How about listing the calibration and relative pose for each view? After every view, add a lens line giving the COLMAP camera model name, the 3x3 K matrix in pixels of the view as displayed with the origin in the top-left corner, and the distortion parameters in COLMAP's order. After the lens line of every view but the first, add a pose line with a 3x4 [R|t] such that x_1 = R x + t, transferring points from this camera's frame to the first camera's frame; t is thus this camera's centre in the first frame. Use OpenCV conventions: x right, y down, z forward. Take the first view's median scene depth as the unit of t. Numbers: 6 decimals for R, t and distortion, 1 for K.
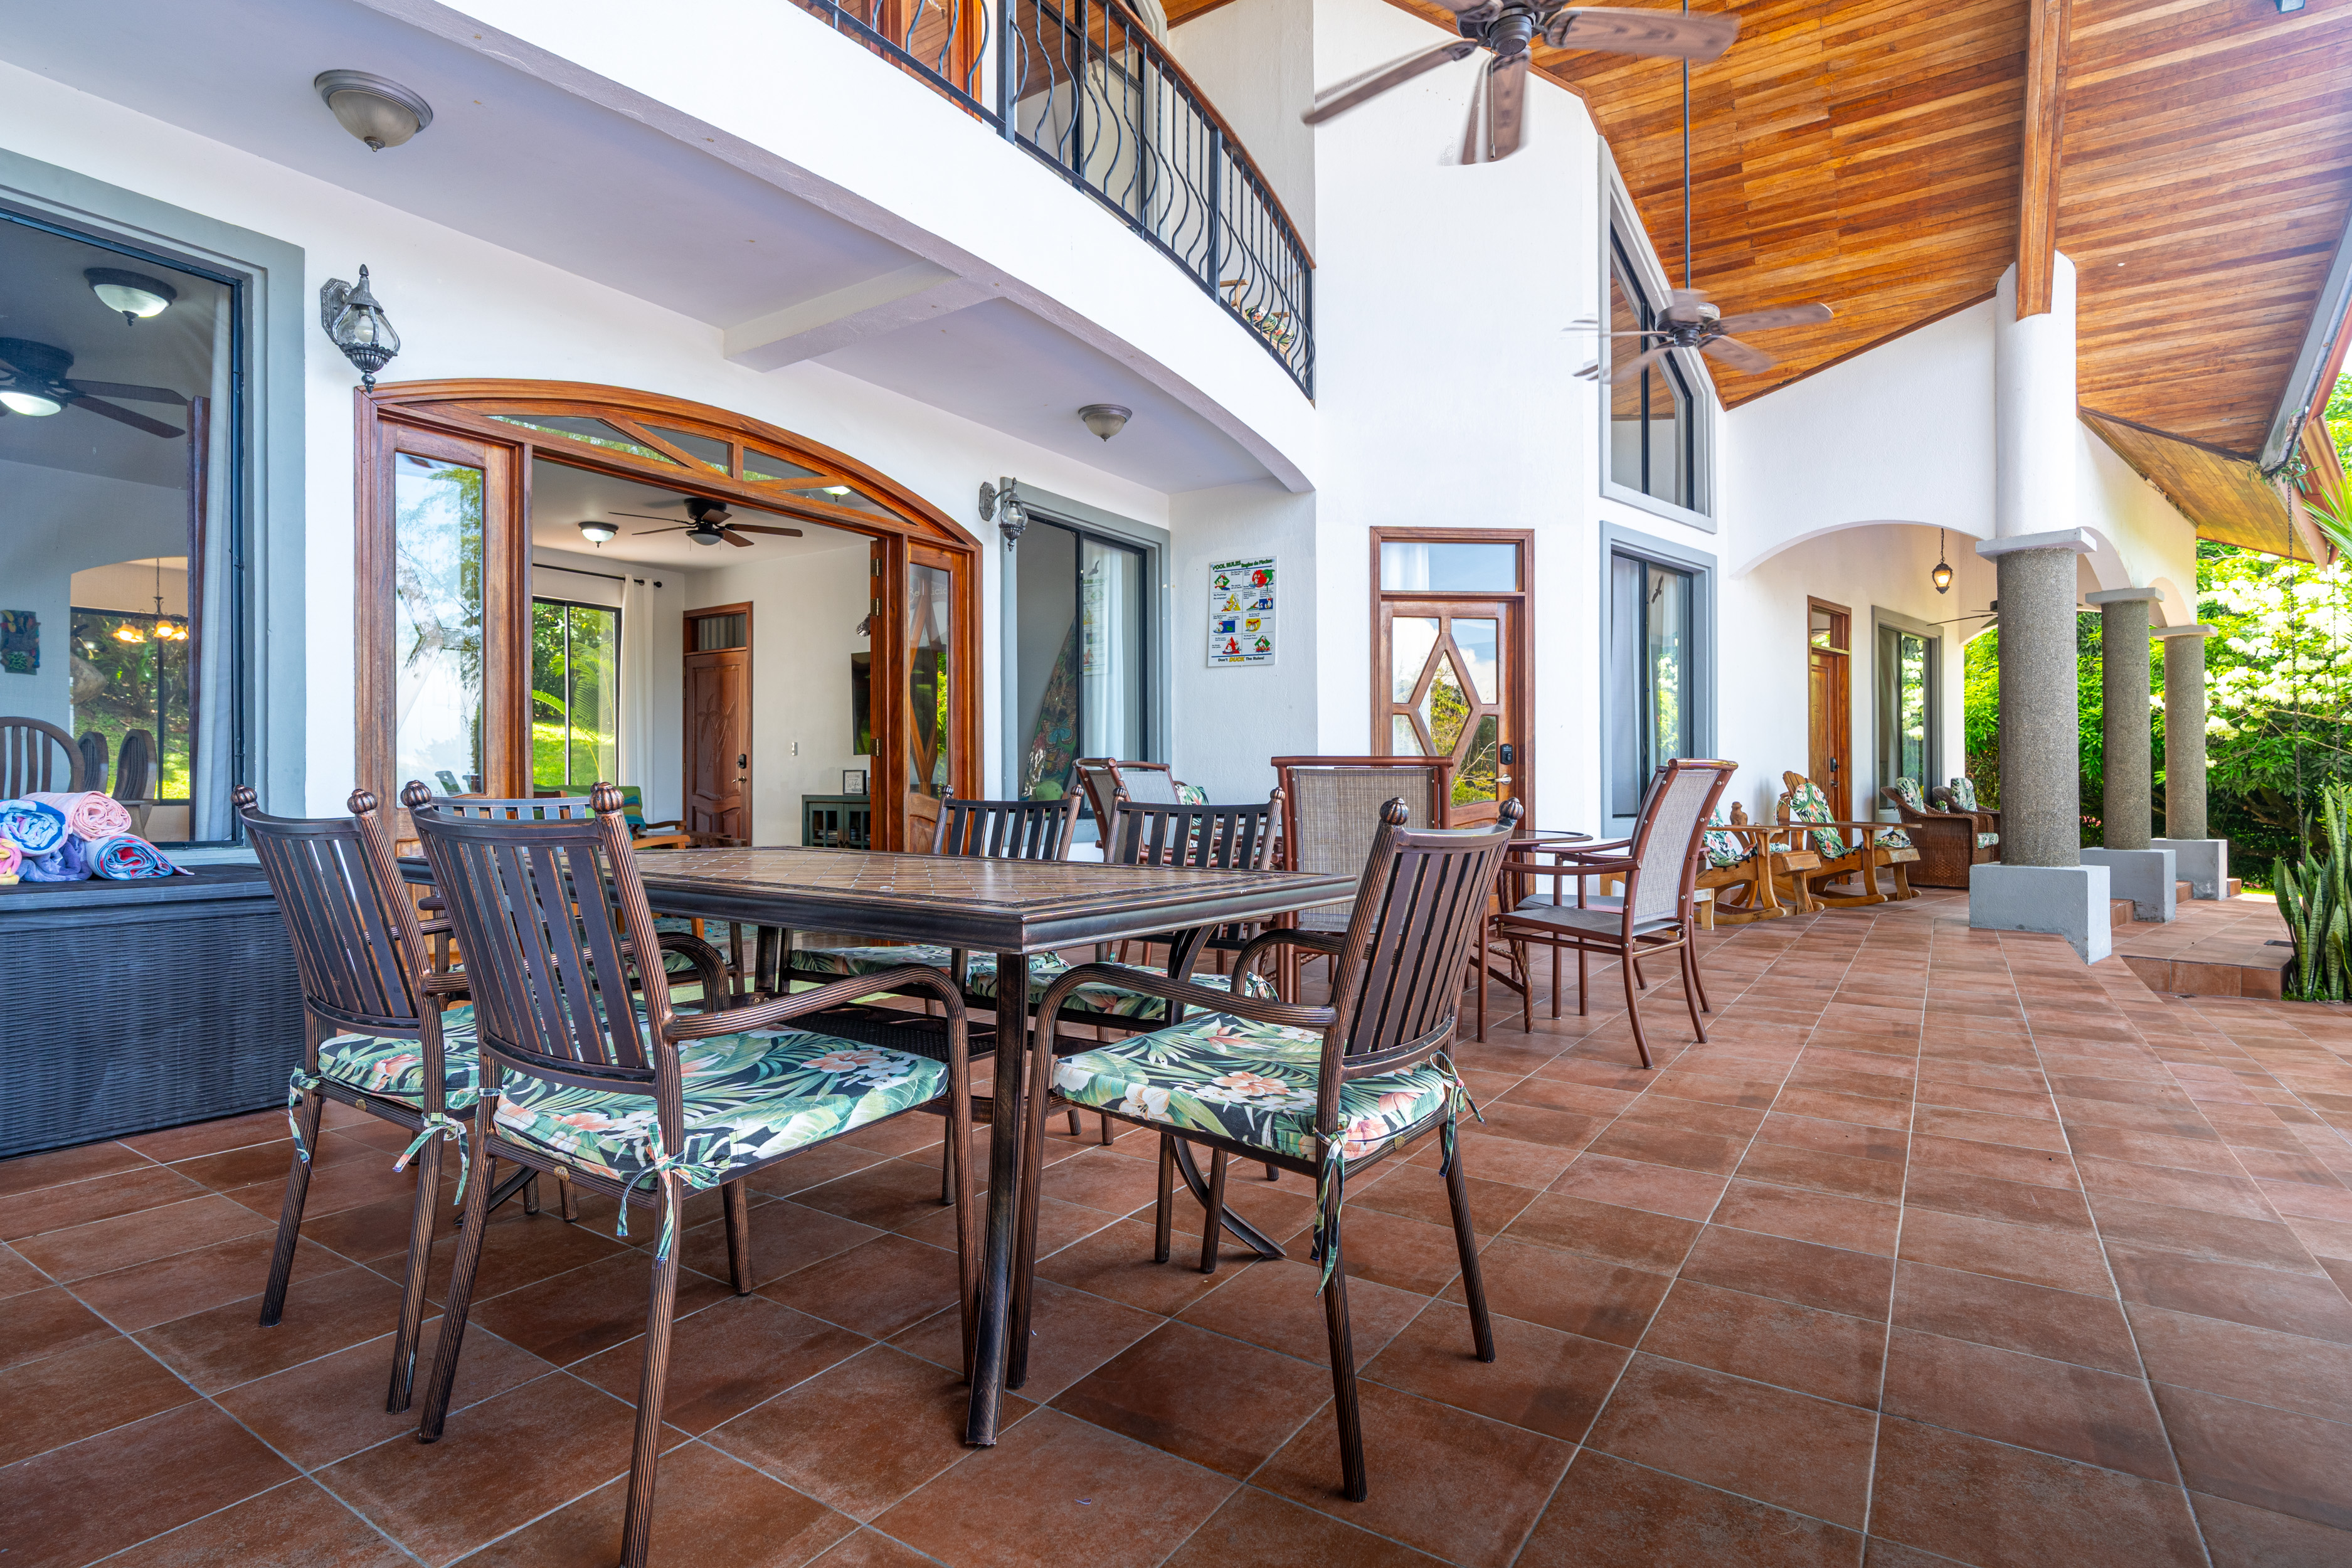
lens RADIAL K [[1172.4, 0, 1170.0], [0, 1172.4, 808.7], [0, 0, 1]] dist [-0.005063, 0.001642]
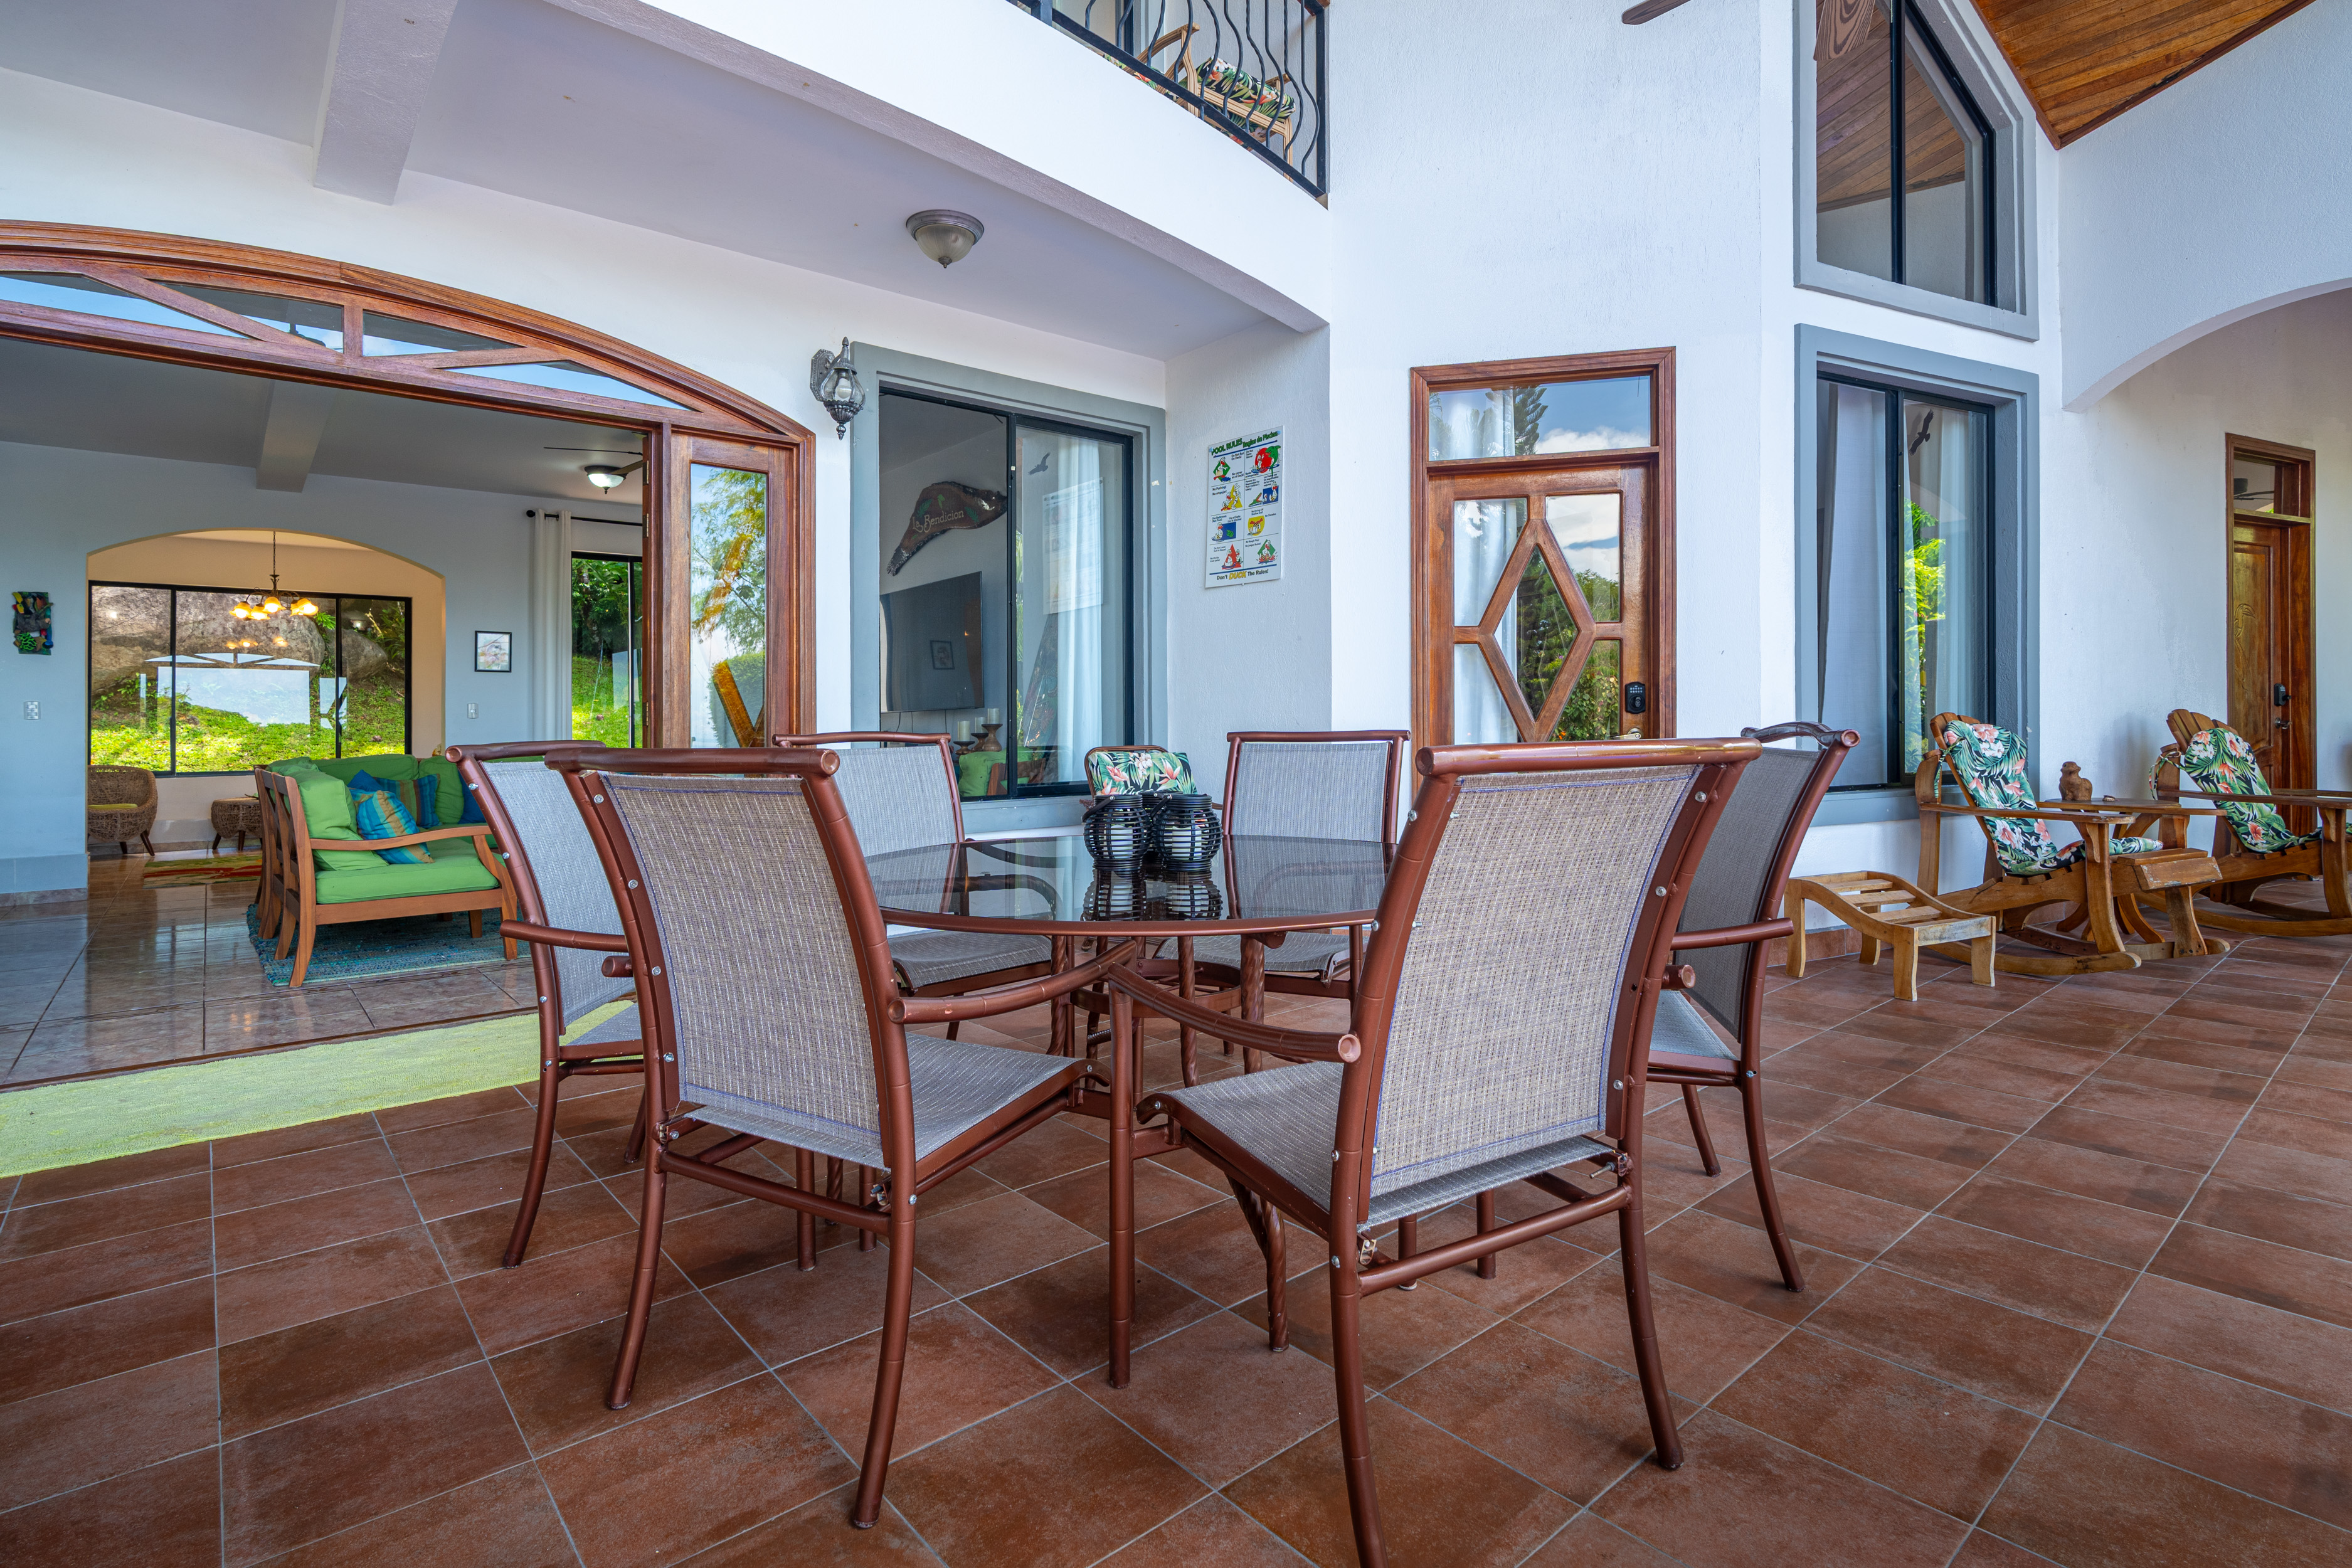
lens RADIAL K [[1145.4, 0, 1167.6], [0, 1145.4, 760.6], [0, 0, 1]] dist [0.000611, 0.000709]
pose [[0.961380, -0.009648, -0.275055, 0.215007], [0.012425, 0.999888, 0.008356, -0.020335], [0.274943, -0.011451, 0.961392, 0.317698]]
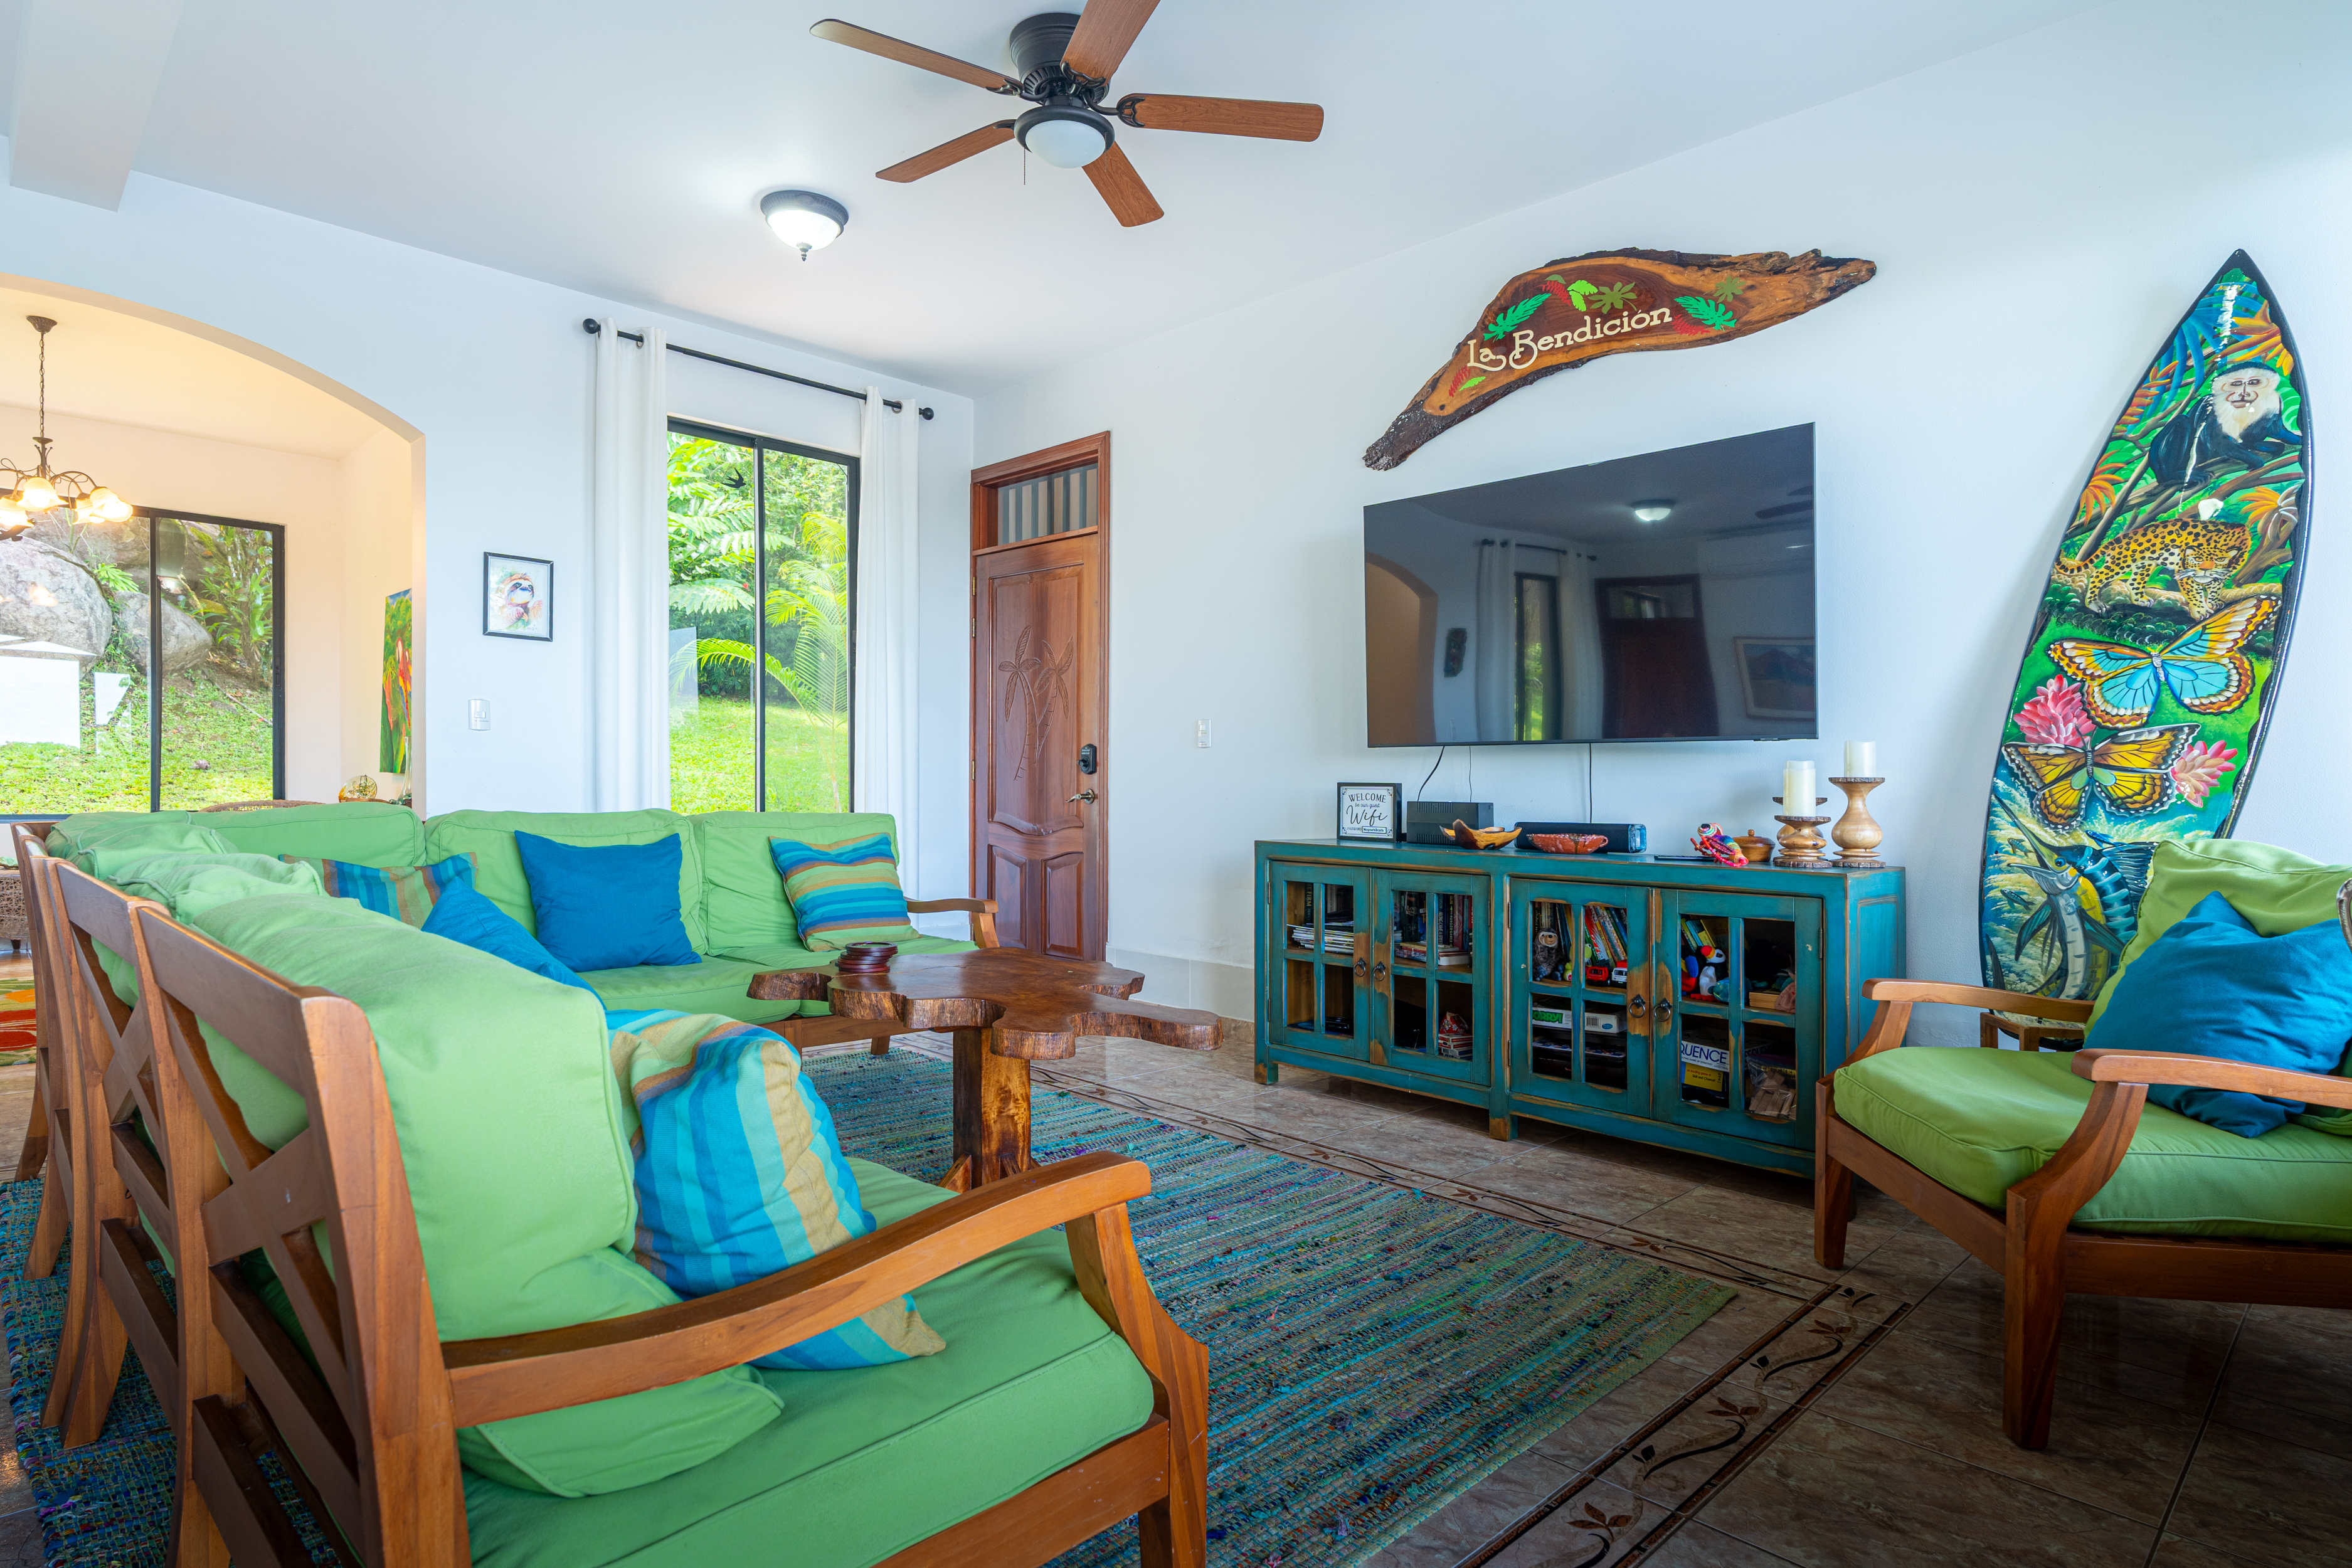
lens RADIAL K [[1298.2, 0, 1174.8], [0, 1298.2, 819.2], [0, 0, 1]] dist [-0.000794, 0.000256]
pose [[0.978100, 0.011655, -0.207811, -0.313395], [-0.008975, 0.999864, 0.013835, -0.033517], [0.207944, -0.011666, 0.978071, 0.690695]]
